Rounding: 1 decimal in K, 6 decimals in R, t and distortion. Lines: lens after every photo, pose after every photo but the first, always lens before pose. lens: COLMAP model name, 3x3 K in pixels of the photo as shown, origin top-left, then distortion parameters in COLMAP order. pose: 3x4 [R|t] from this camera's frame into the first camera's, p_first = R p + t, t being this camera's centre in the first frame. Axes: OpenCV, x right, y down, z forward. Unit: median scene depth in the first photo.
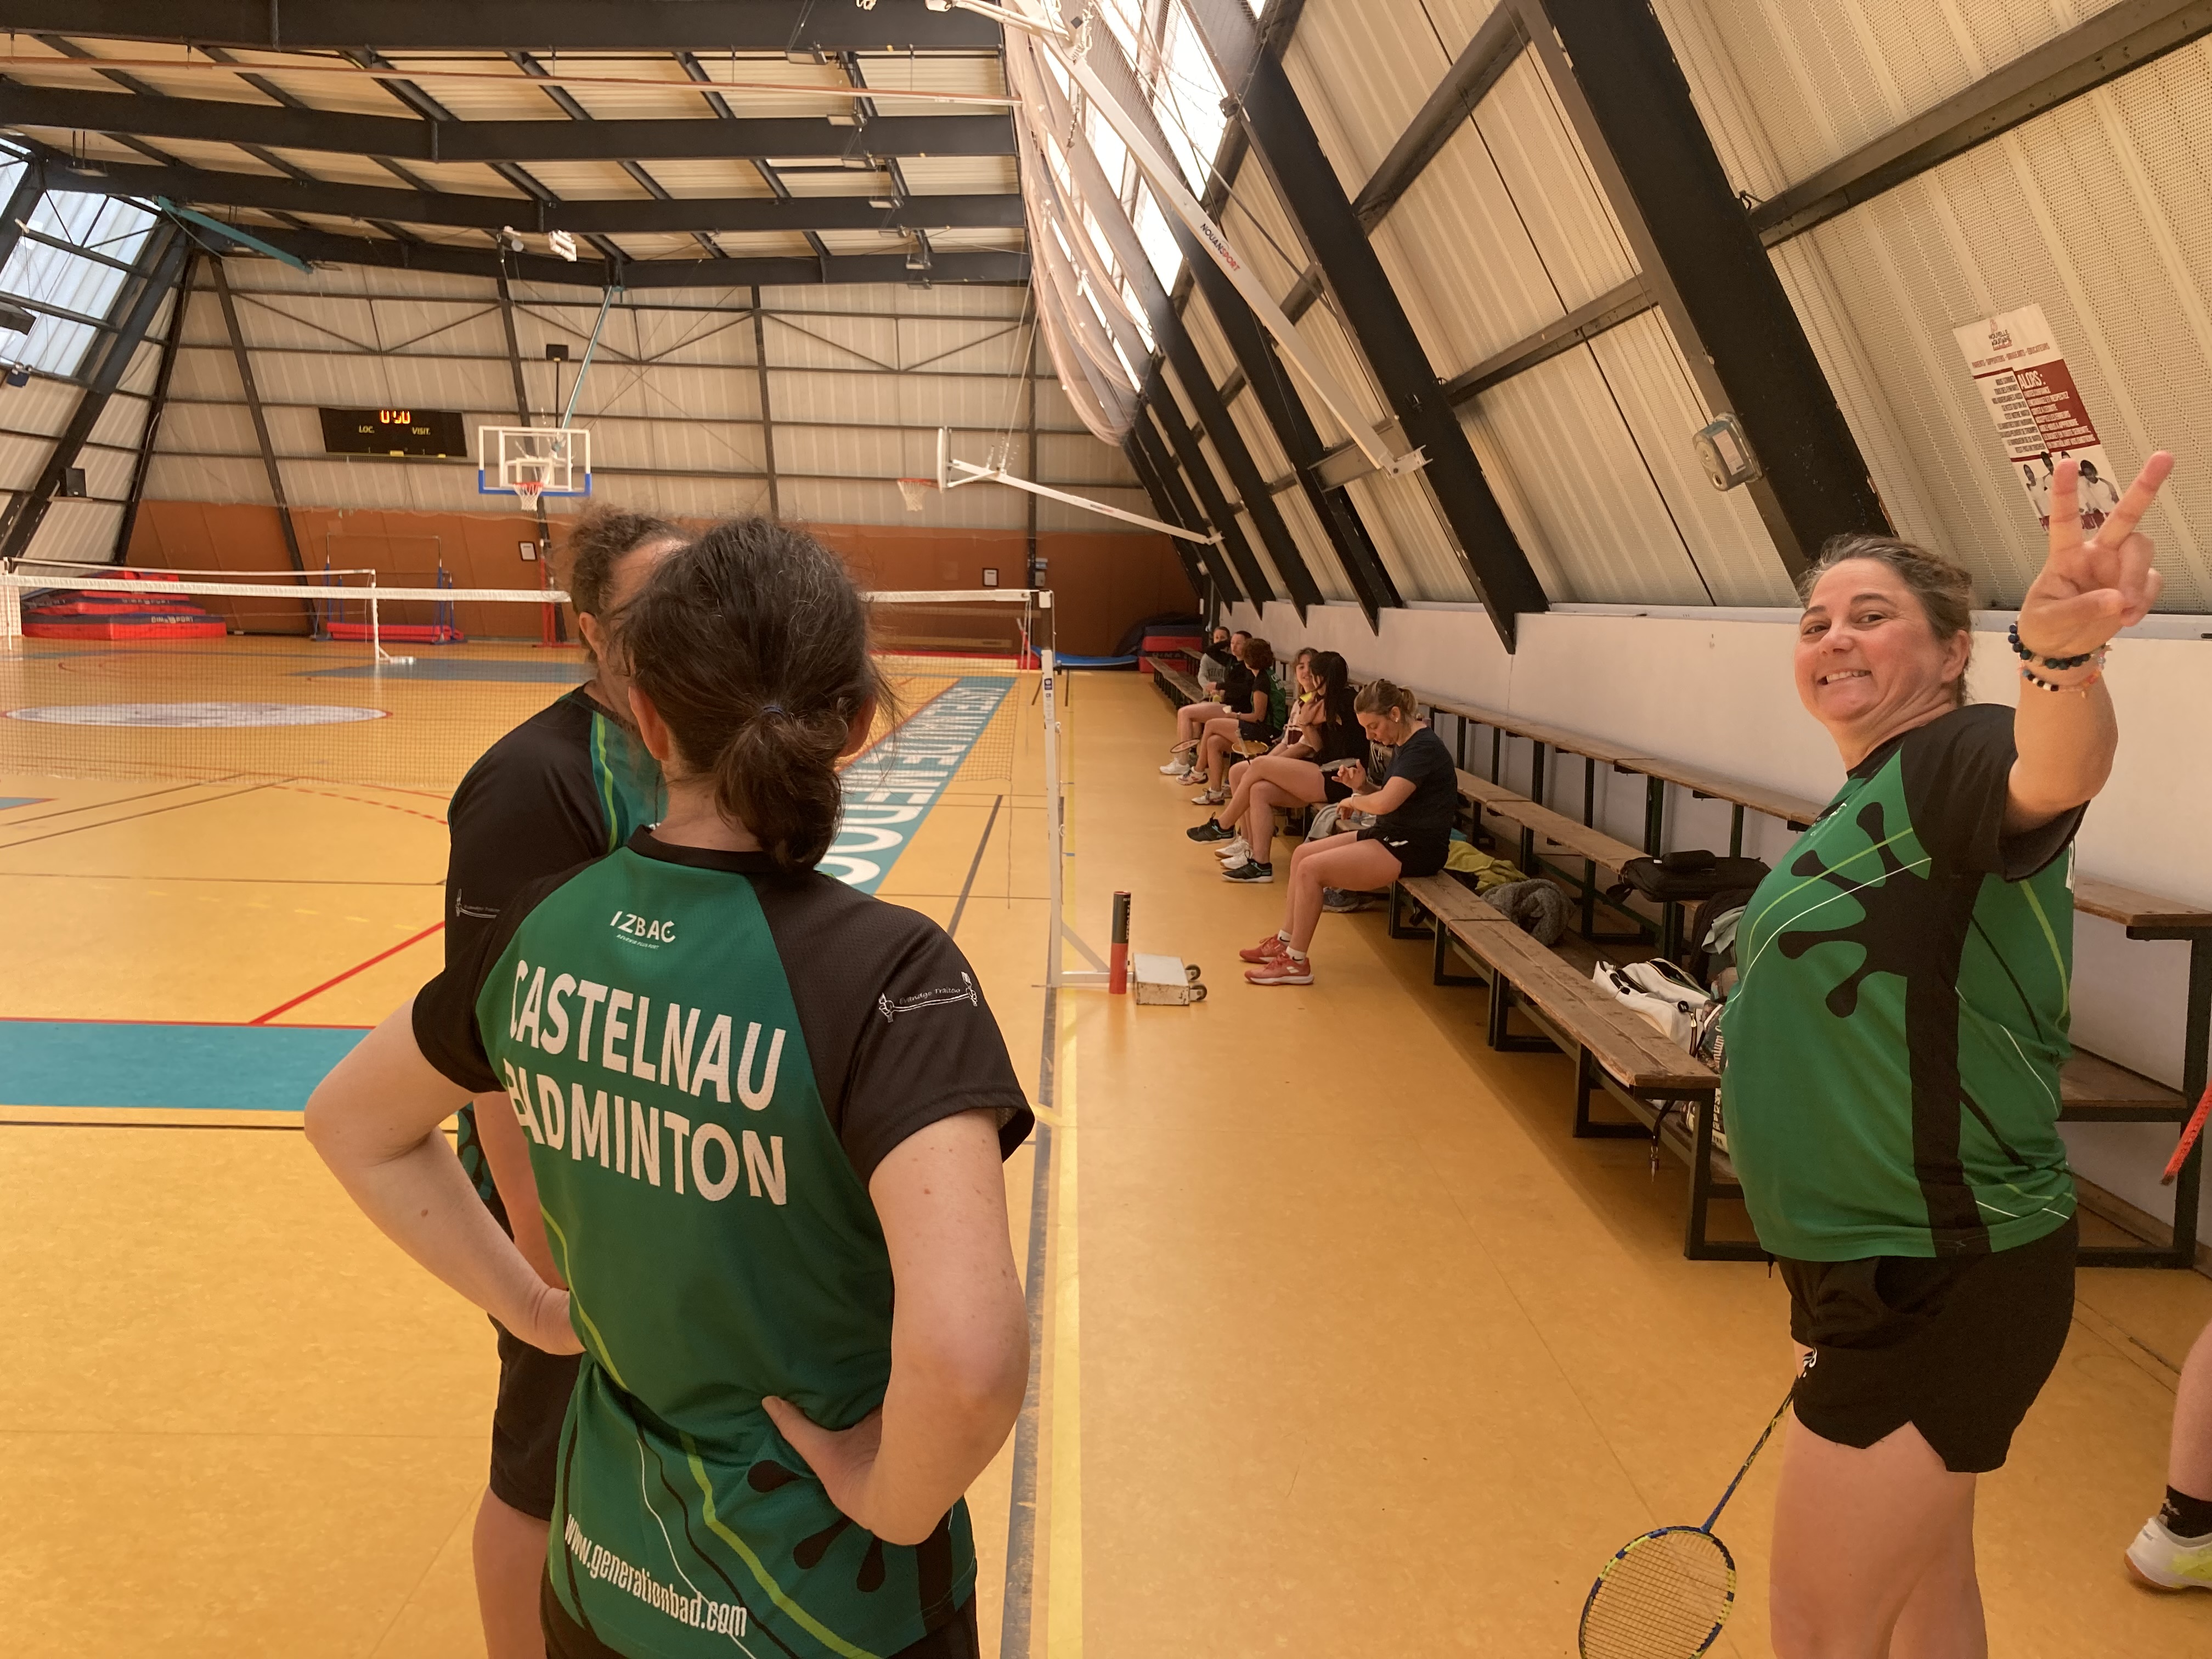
lens RADIAL K [[1838.3, 0, 1117.6], [0, 1838.3, 828.2], [0, 0, 1]] dist [0.000765, 0.006670]
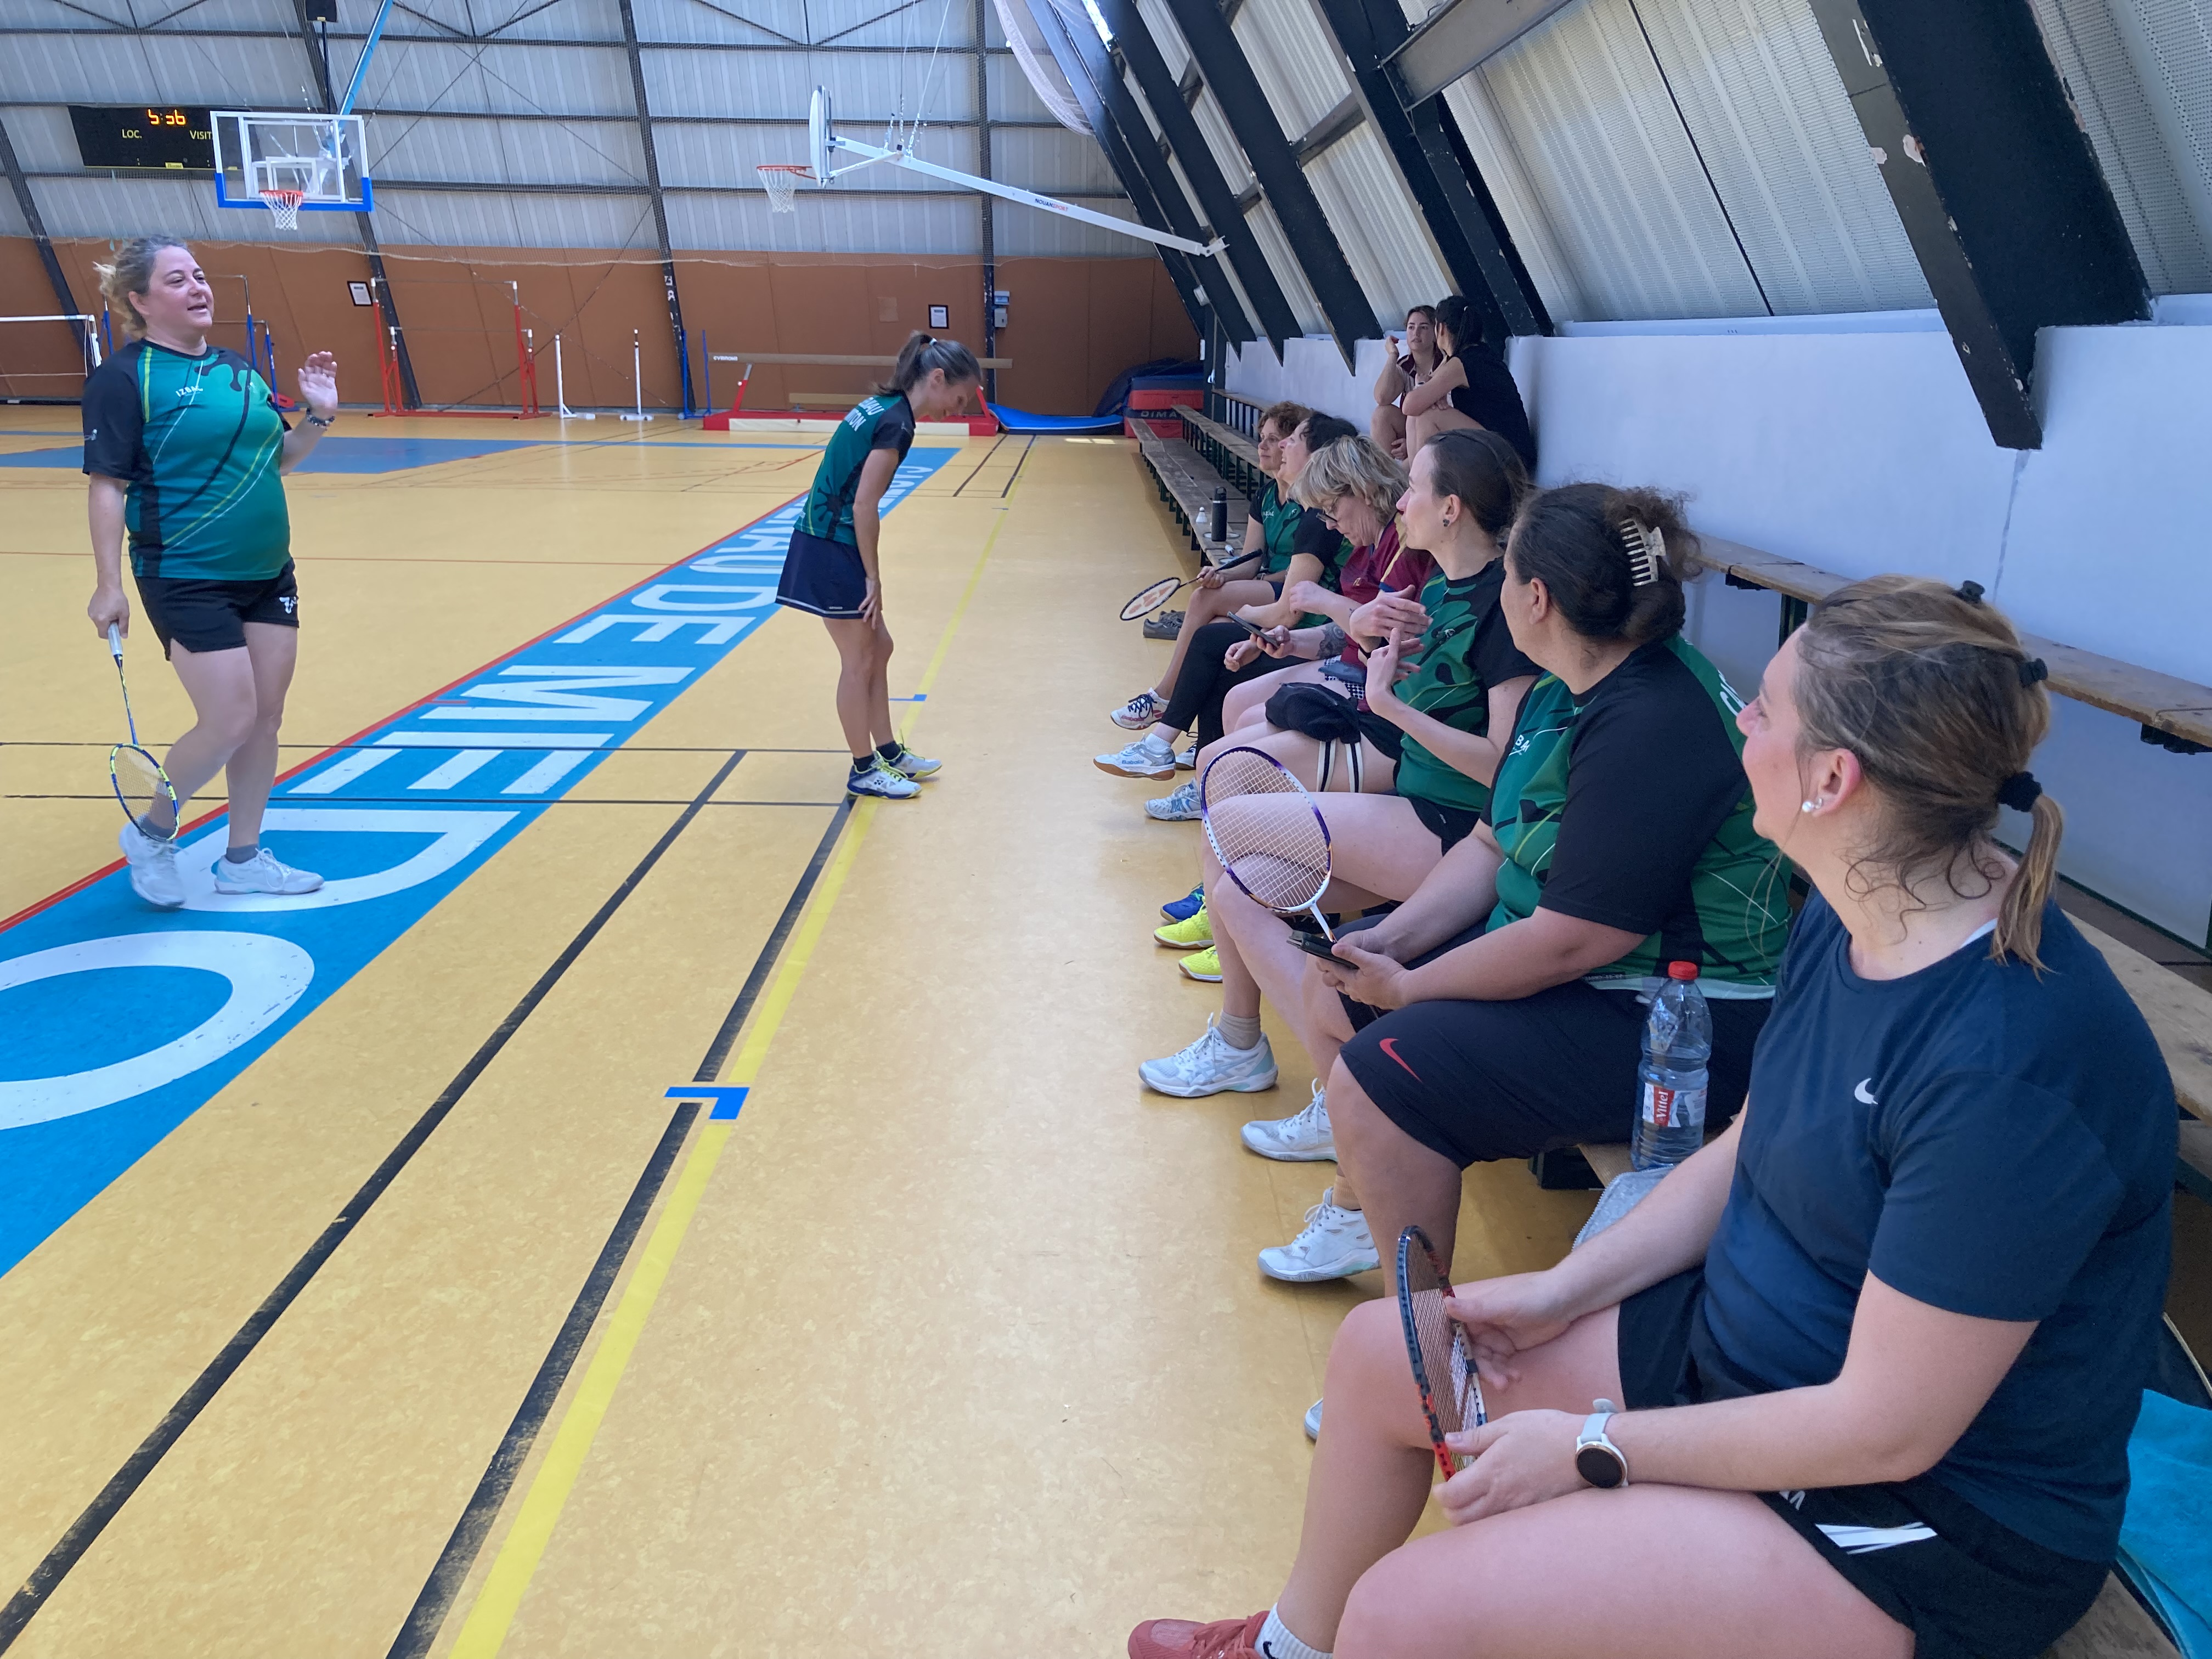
lens RADIAL K [[1867.9, 0, 1140.3], [0, 1867.9, 775.6], [0, 0, 1]] dist [0.007091, -0.005352]
pose [[0.999873, -0.015476, 0.003703, 0.012702], [0.015020, 0.994723, 0.101490, -0.020794], [-0.005254, -0.101421, 0.994830, 0.184686]]
